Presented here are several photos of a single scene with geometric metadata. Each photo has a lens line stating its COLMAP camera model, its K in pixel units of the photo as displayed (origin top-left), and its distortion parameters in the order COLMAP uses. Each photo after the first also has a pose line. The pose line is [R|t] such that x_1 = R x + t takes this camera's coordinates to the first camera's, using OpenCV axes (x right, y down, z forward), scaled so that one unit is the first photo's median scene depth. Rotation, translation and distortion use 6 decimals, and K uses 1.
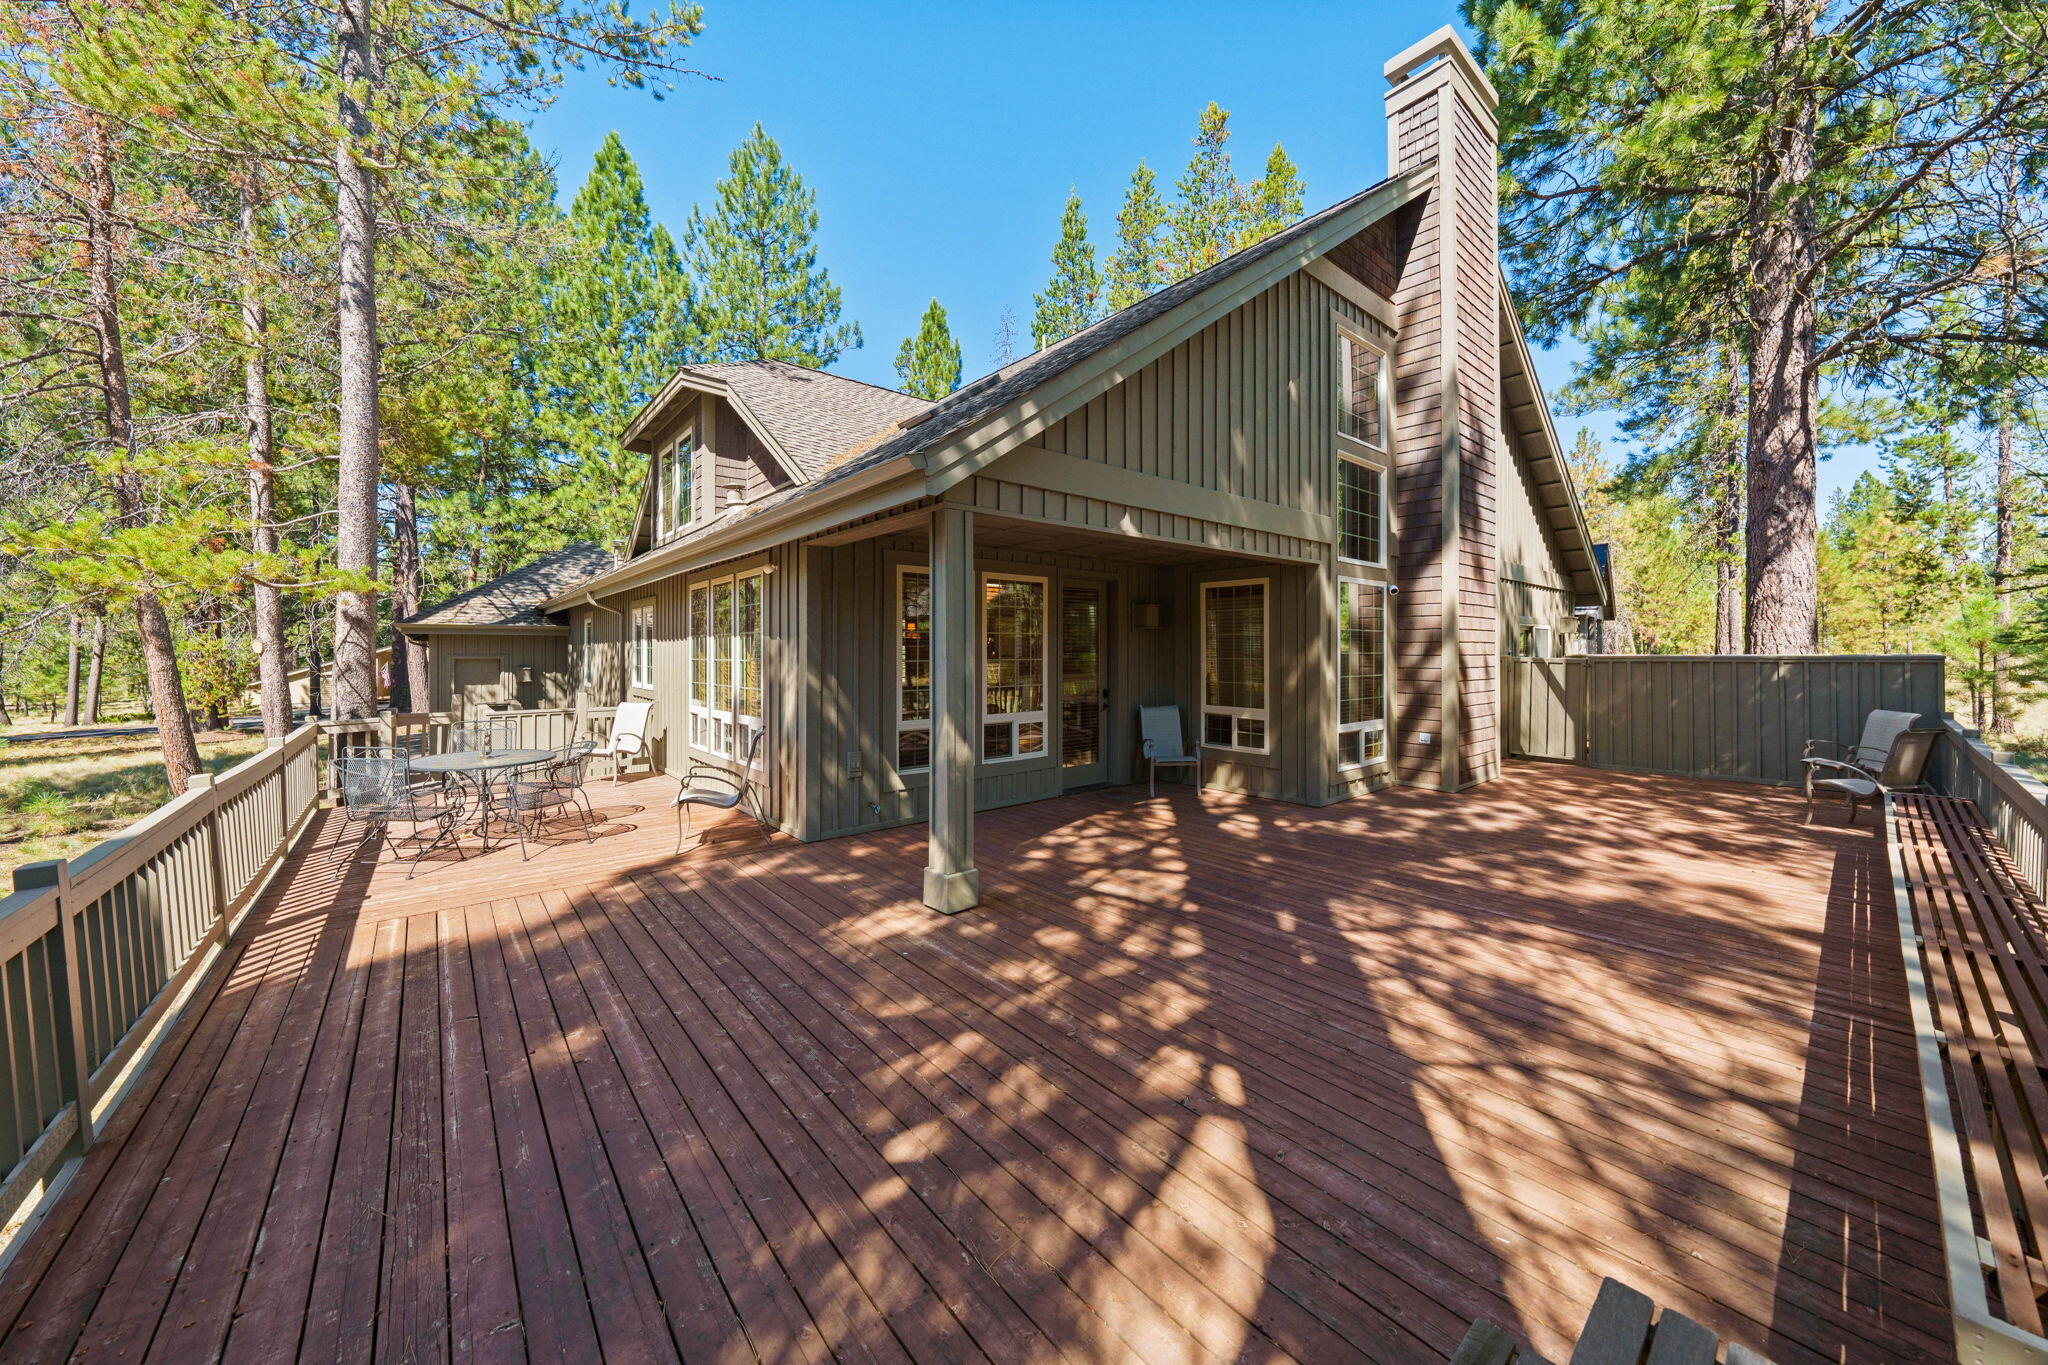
lens RADIAL K [[697.3, 0, 1019.3], [0, 697.3, 644.4], [0, 0, 1]] dist [0.000625, 0.000078]
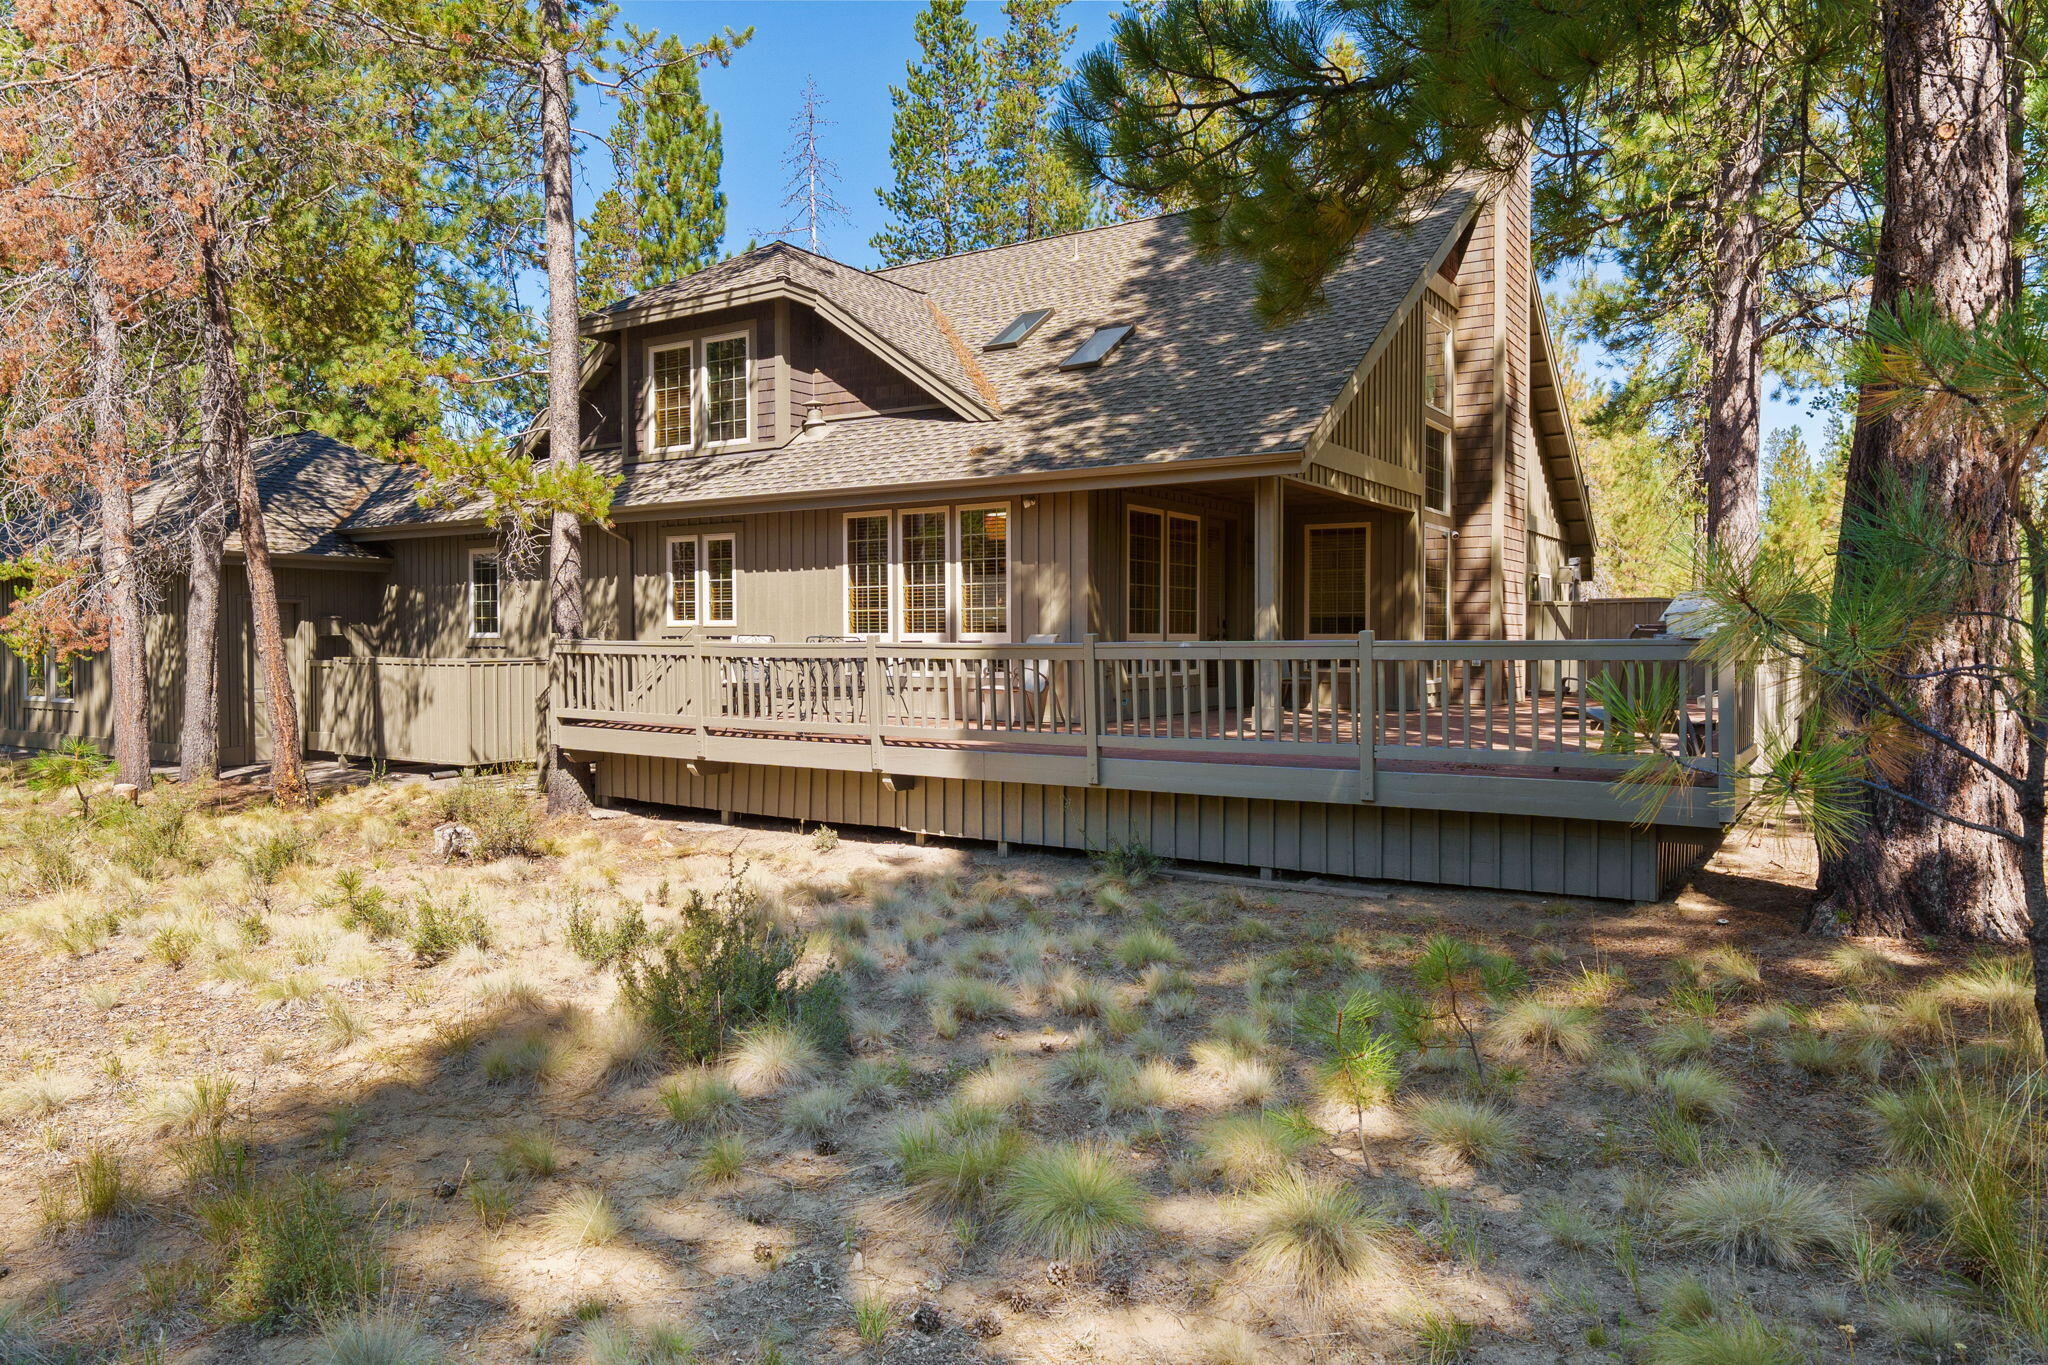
lens RADIAL K [[1239.5, 0, 1021.5], [0, 1239.5, 665.3], [0, 0, 1]] dist [0.003173, -0.000945]
pose [[0.960389, -0.004986, 0.278620, -0.529745], [-0.004414, 0.999442, 0.033101, 0.054520], [-0.278629, -0.033019, 0.959831, -0.573883]]
